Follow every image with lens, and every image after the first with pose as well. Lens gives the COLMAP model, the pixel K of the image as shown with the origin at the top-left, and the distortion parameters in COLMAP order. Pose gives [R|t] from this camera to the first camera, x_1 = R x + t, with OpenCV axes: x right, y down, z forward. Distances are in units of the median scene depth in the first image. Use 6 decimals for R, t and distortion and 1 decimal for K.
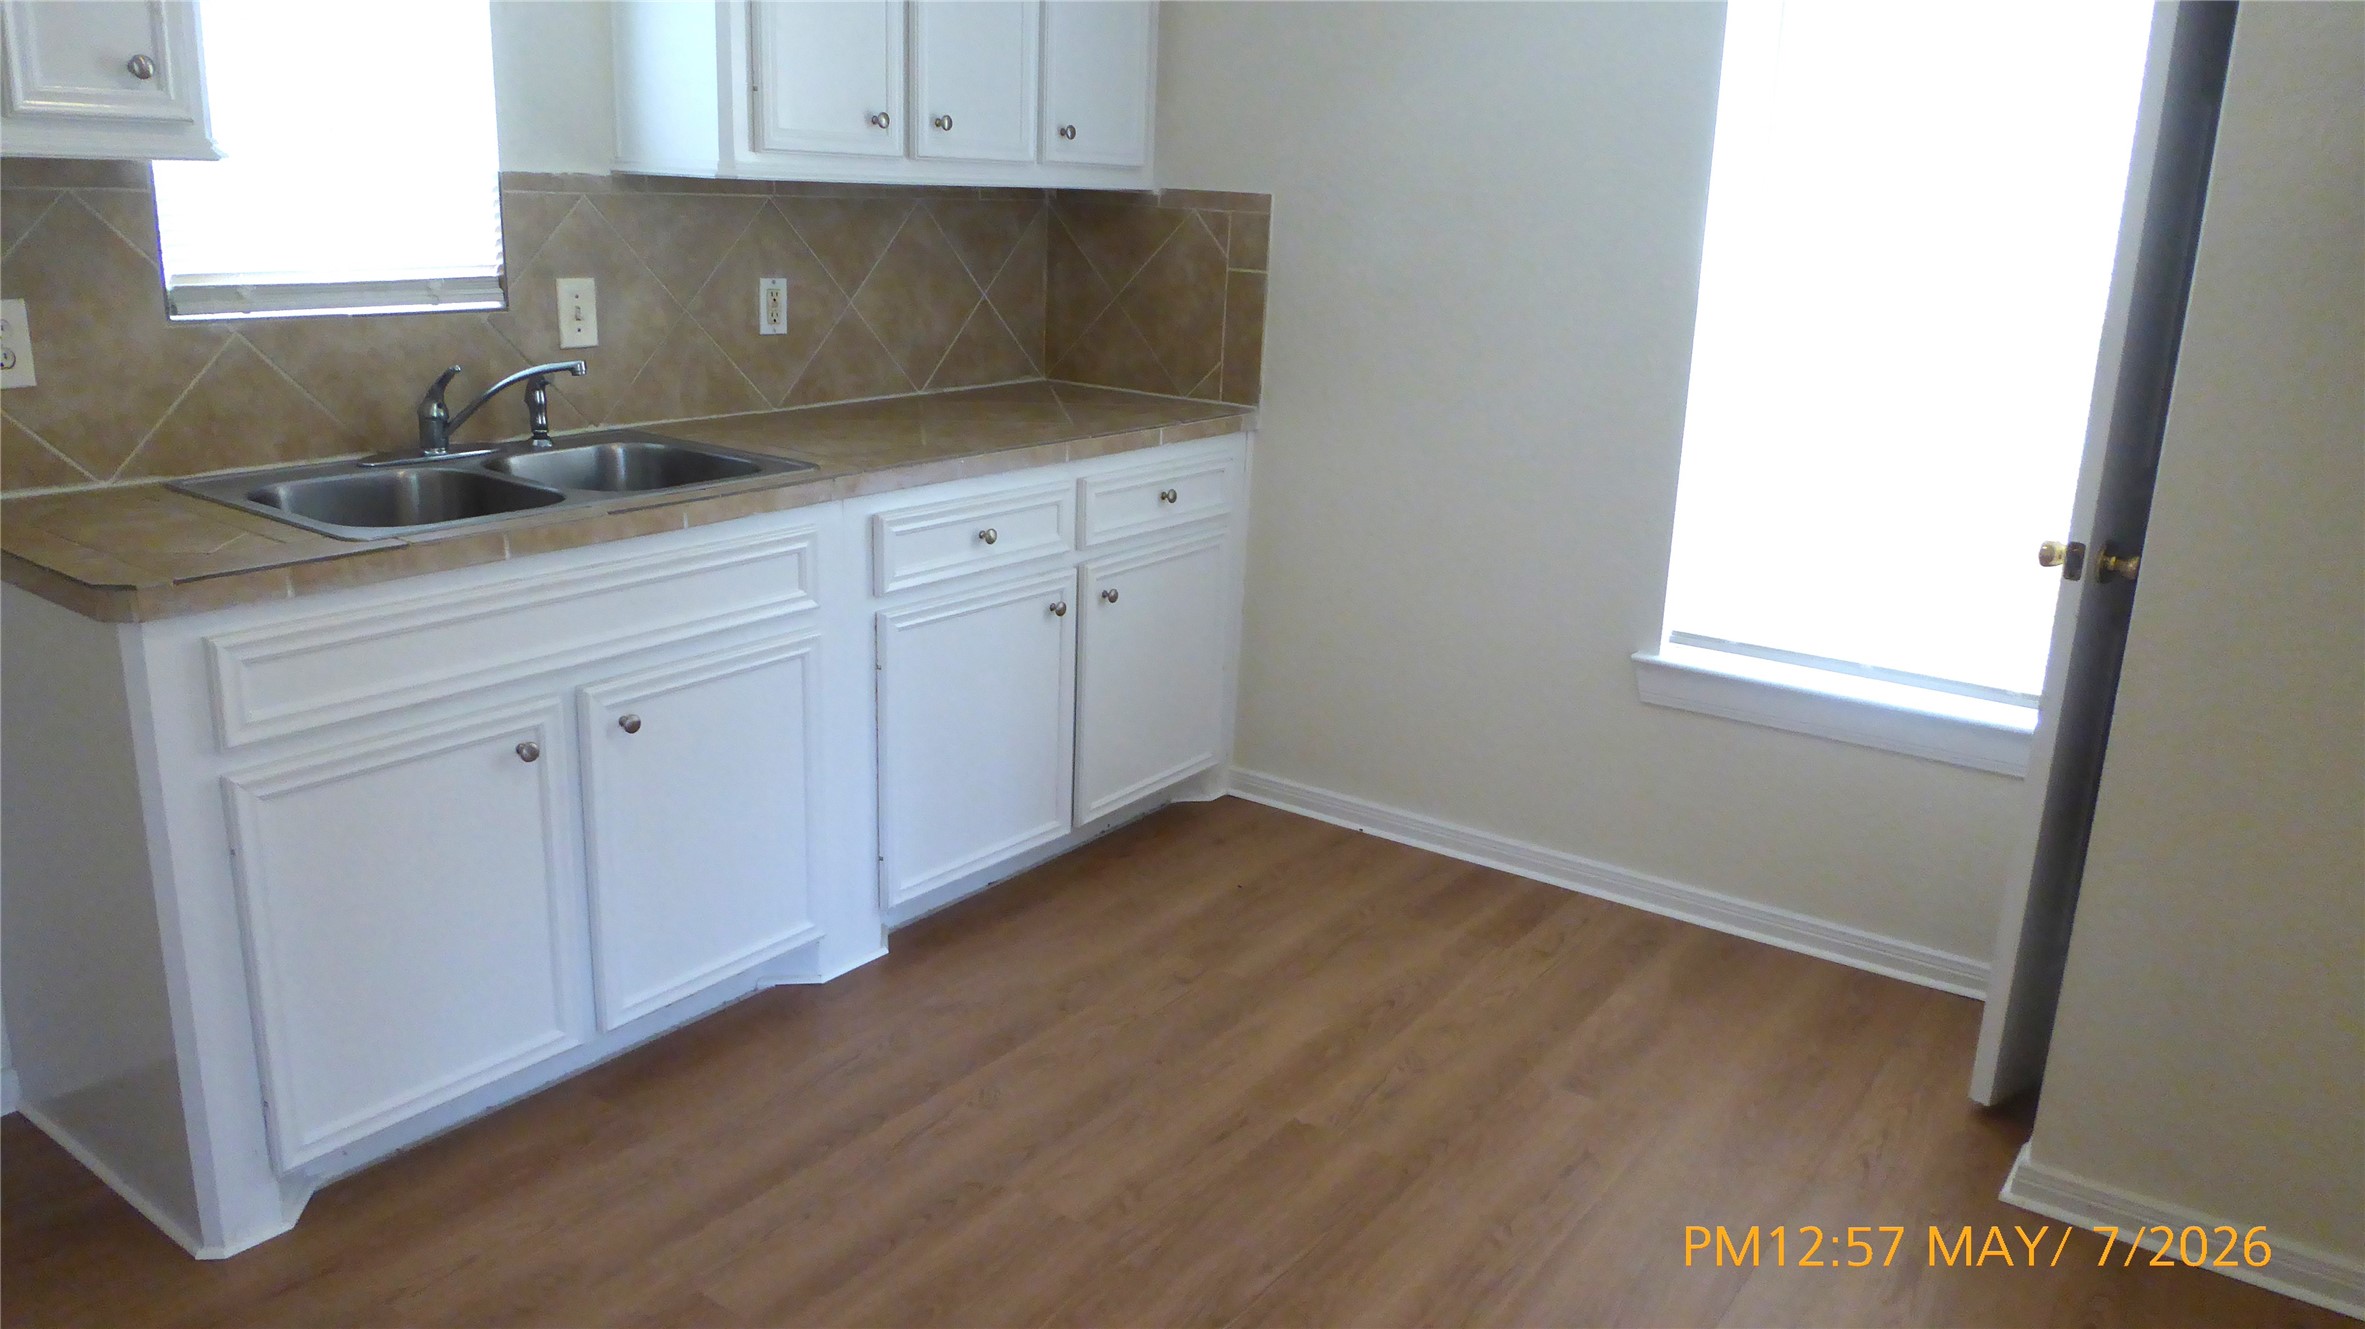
lens RADIAL K [[1685.1, 0, 1194.1], [0, 1685.1, 646.8], [0, 0, 1]] dist [-0.025136, 0.004109]
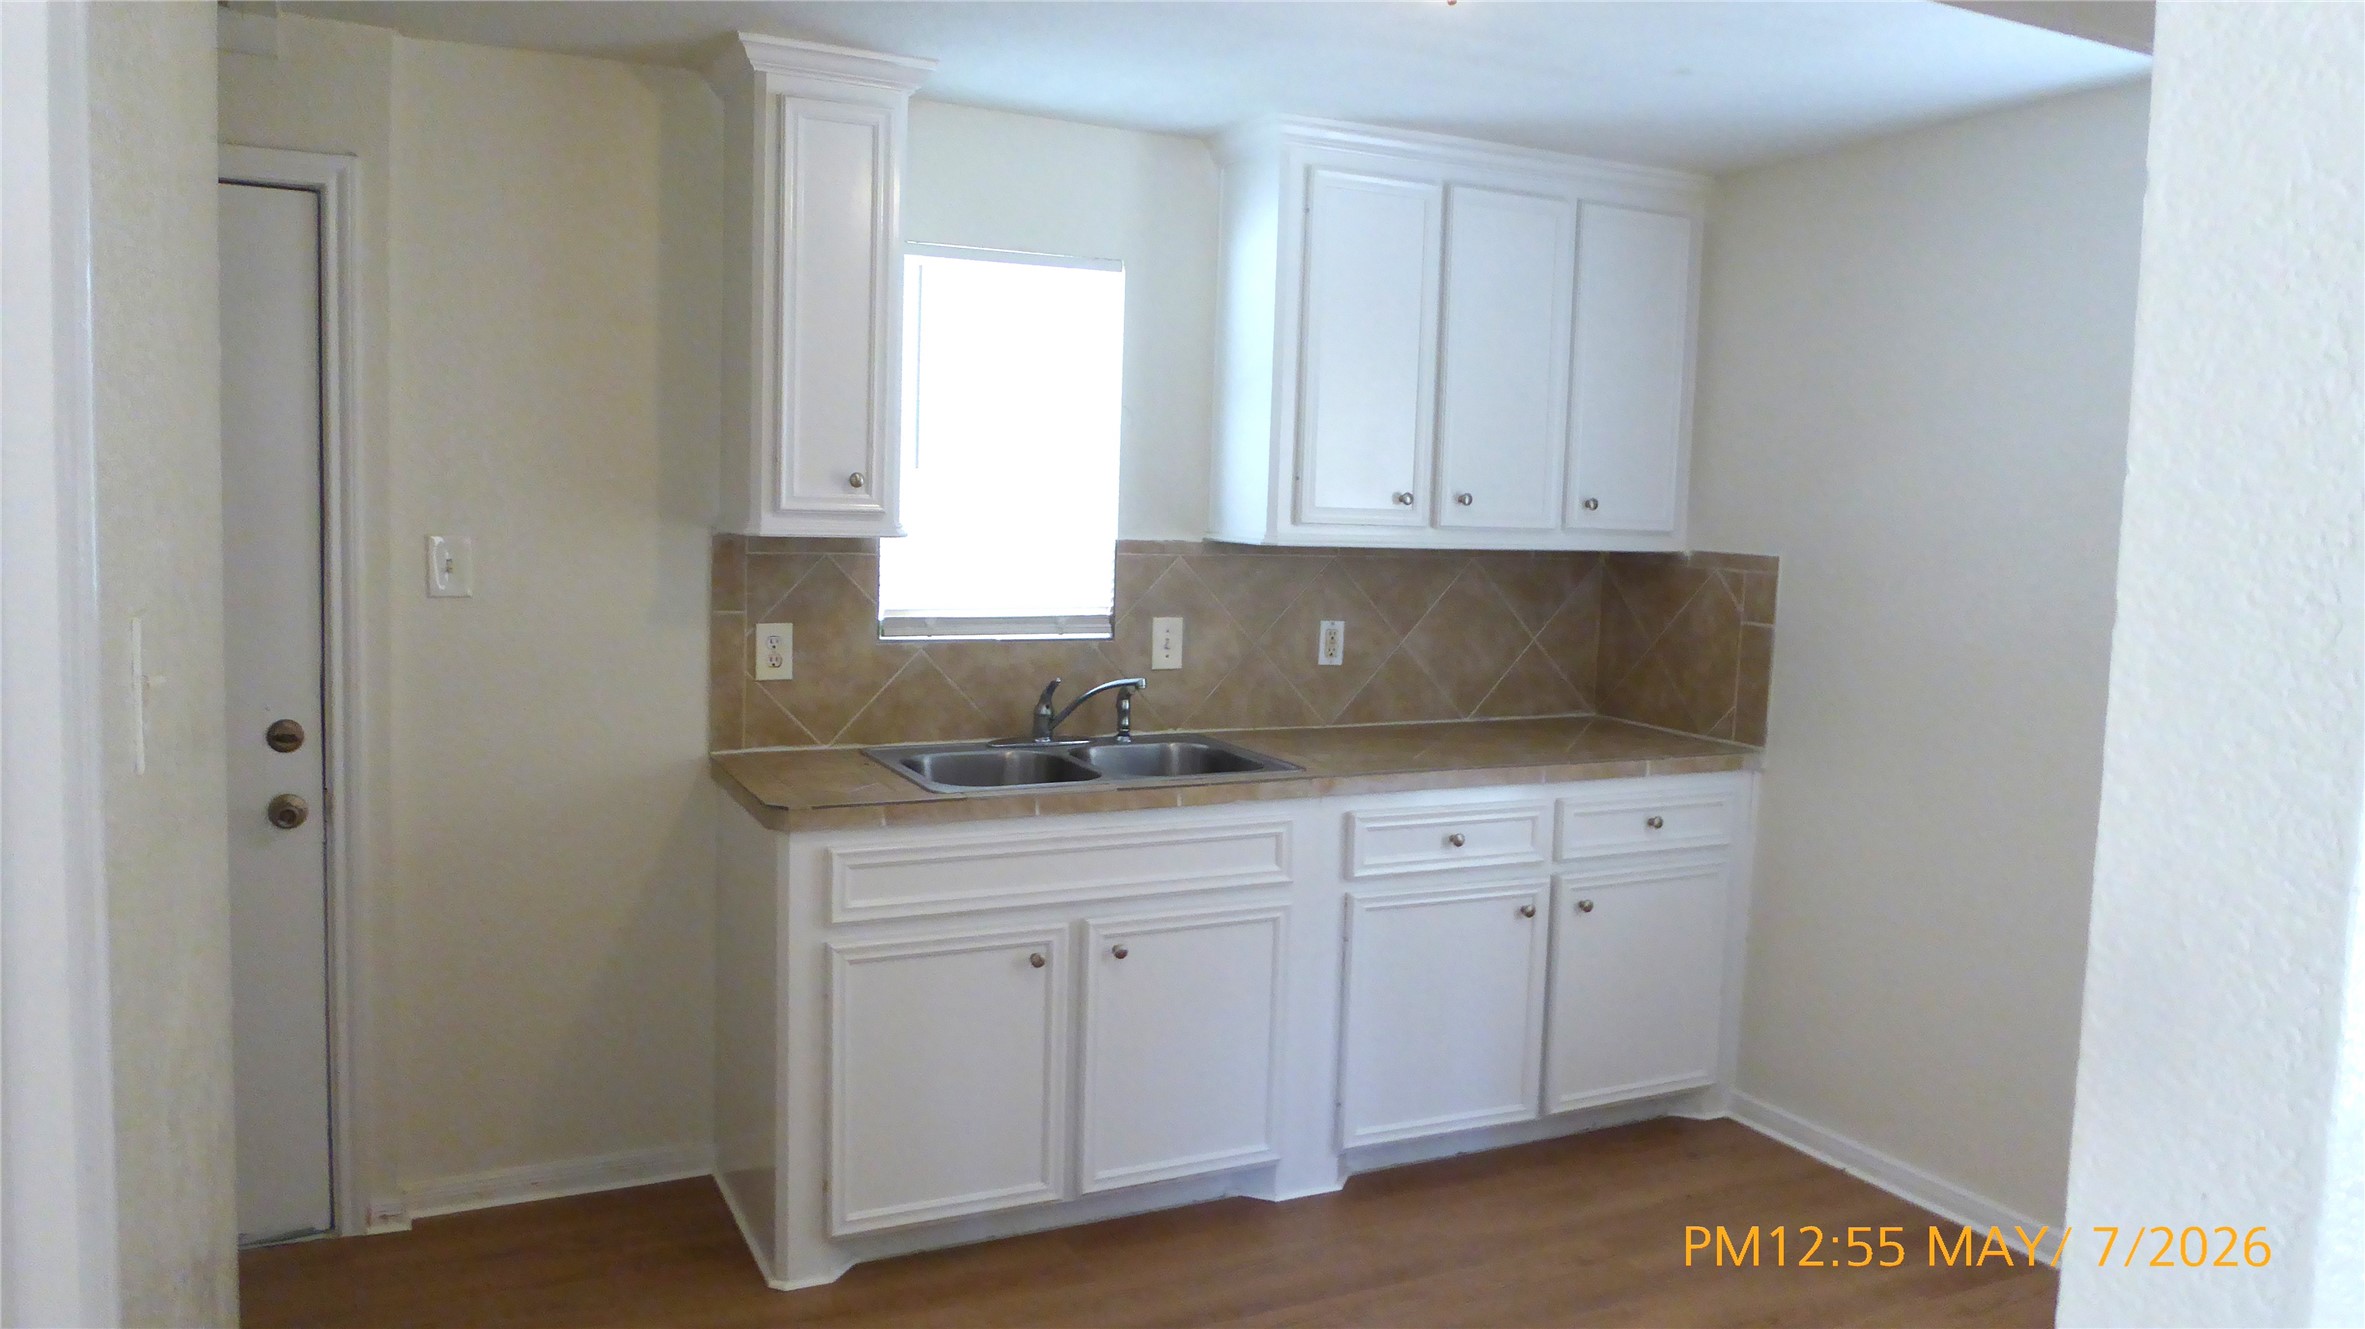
lens RADIAL K [[1685.1, 0, 1194.1], [0, 1685.1, 646.8], [0, 0, 1]] dist [-0.025136, 0.004109]
pose [[0.886276, 0.029259, -0.462231, 0.267026], [-0.119263, 0.978765, -0.166717, 0.021115], [0.447538, 0.202884, 0.870946, -0.140860]]
